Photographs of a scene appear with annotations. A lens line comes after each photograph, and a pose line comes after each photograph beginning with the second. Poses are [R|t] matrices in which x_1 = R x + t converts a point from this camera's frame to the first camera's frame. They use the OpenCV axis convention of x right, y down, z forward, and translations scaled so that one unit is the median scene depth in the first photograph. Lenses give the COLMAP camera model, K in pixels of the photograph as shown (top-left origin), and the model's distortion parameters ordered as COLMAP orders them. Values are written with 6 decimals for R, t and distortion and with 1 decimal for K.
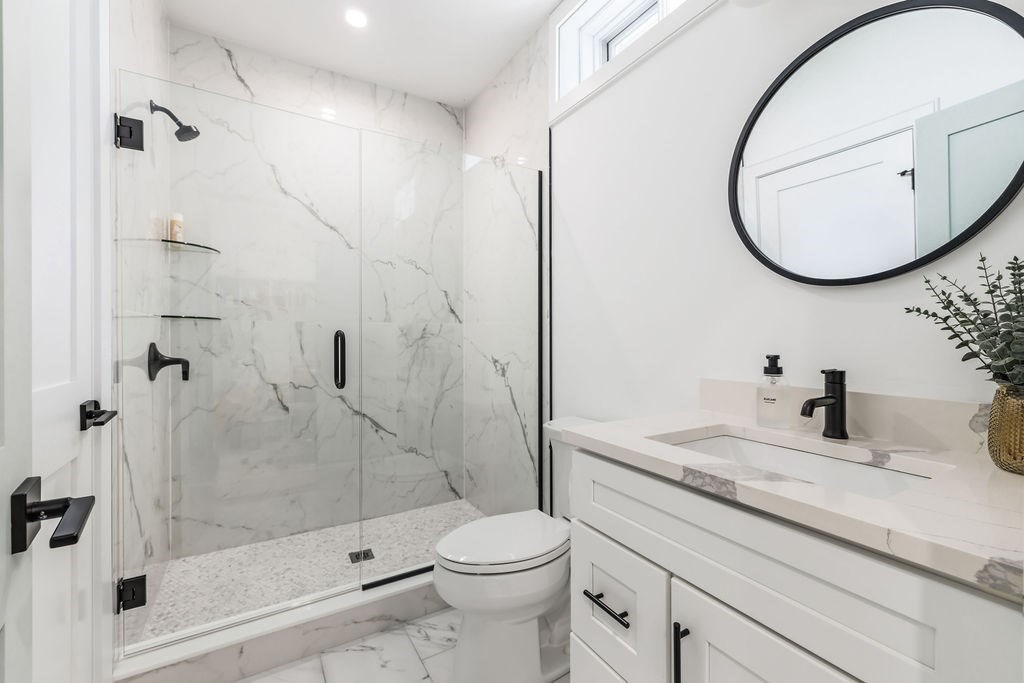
lens RADIAL K [[425.8, 0, 510.5], [0, 425.8, 332.5], [0, 0, 1]] dist [0.000336, 0.000005]
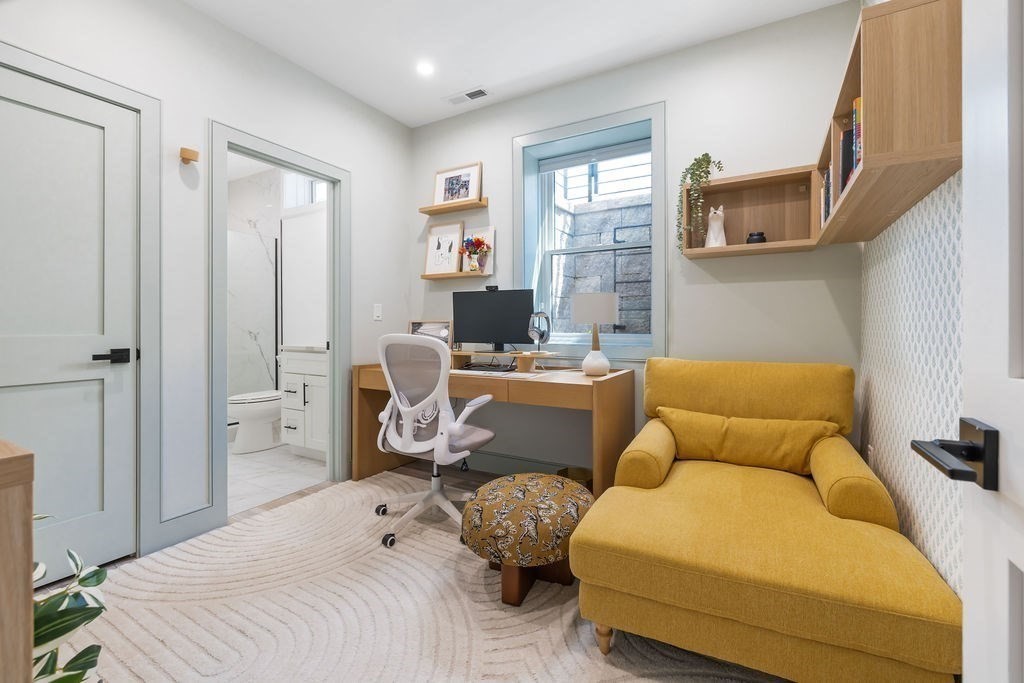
lens RADIAL K [[425.8, 0, 510.5], [0, 425.8, 332.5], [0, 0, 1]] dist [0.000336, 0.000005]
pose [[0.865900, -0.001836, 0.500213, 0.019546], [-0.006174, 0.999878, 0.014357, 0.039676], [-0.500178, -0.015520, 0.865783, -1.315726]]
